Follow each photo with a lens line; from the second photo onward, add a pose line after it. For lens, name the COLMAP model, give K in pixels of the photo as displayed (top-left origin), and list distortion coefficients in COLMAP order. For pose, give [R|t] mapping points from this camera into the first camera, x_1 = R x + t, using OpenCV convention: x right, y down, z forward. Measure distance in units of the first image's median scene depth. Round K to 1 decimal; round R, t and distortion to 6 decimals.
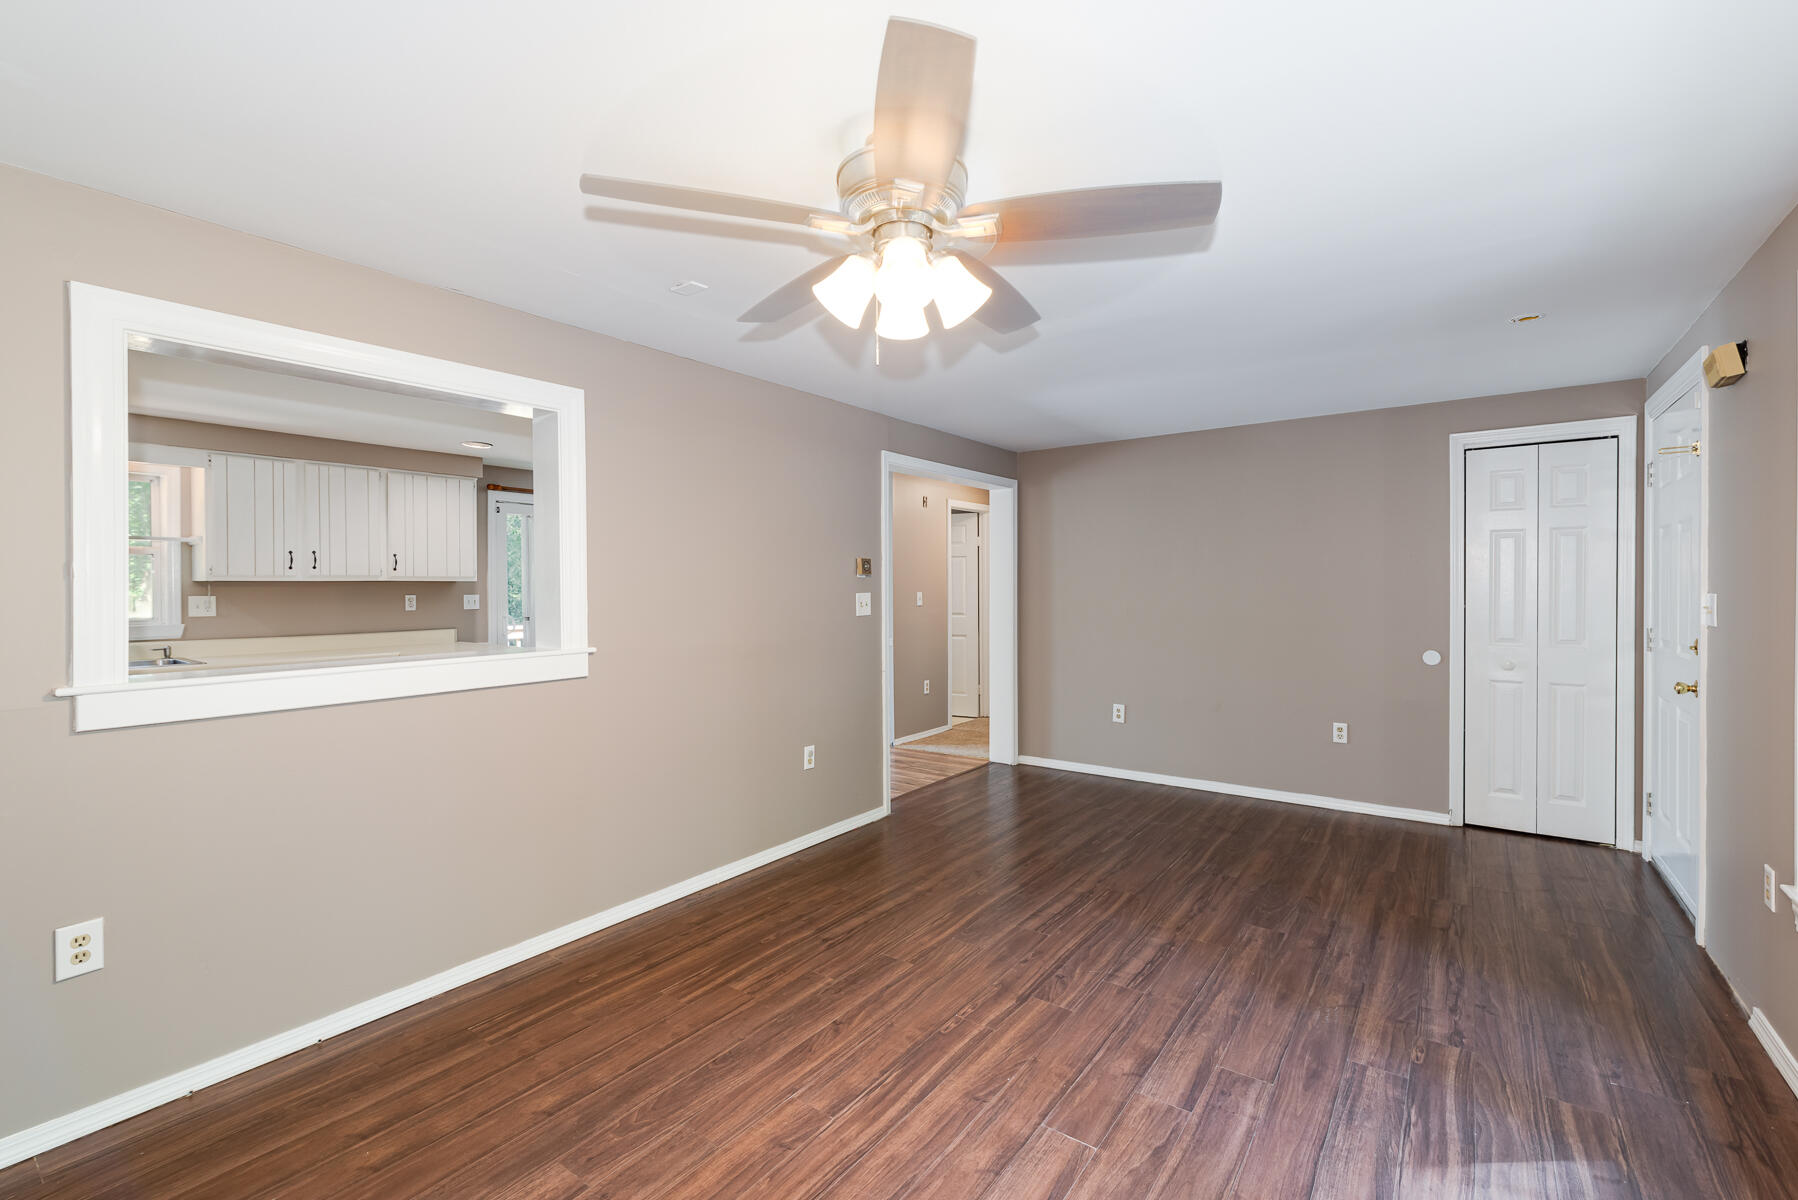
lens RADIAL K [[774.7, 0, 909.0], [0, 774.7, 585.7], [0, 0, 1]] dist [-0.002396, 0.002256]
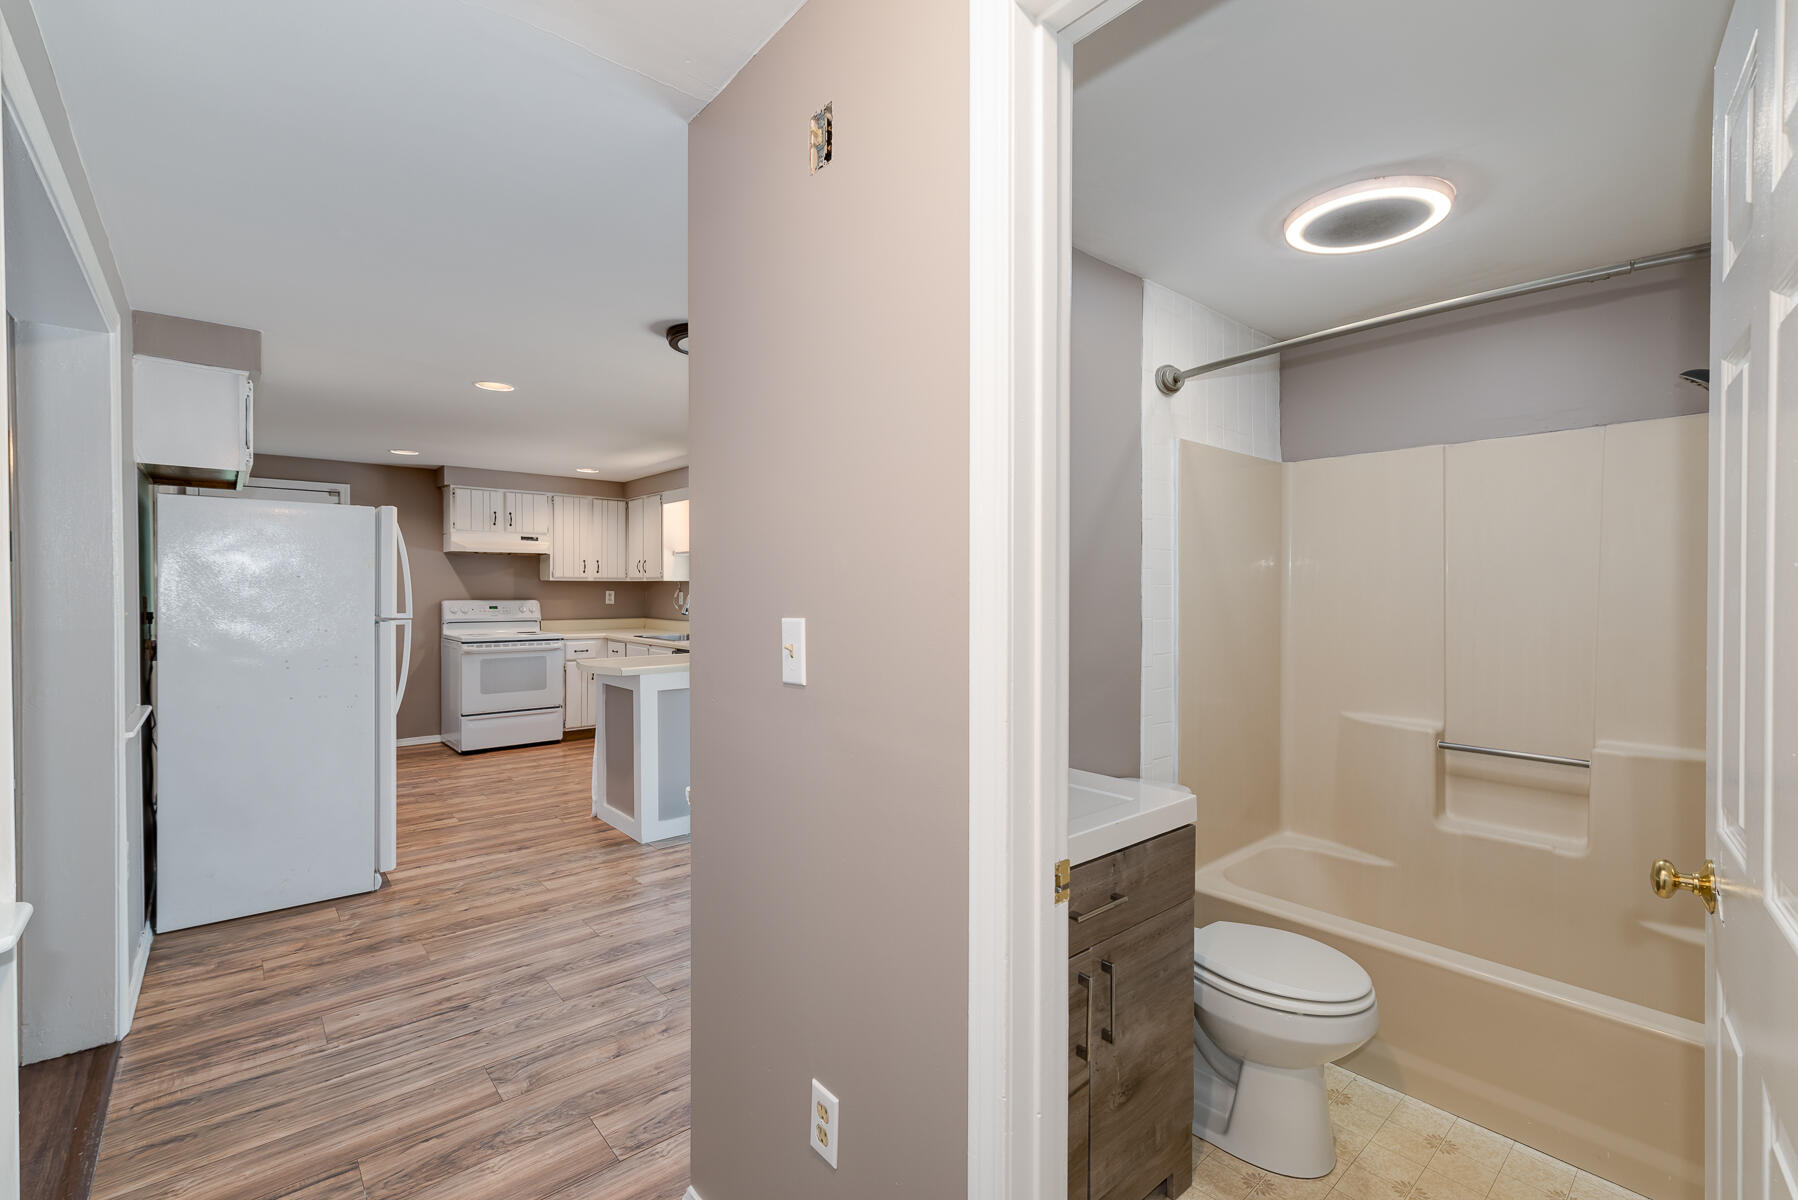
lens RADIAL K [[774.7, 0, 908.7], [0, 774.7, 598.3], [0, 0, 1]] dist [-0.002396, 0.002256]
pose [[-0.216549, 0.016118, -0.976139, 0.518060], [-0.002620, 0.999851, 0.017090, 0.000204], [0.976268, 0.006258, -0.216474, 2.711584]]
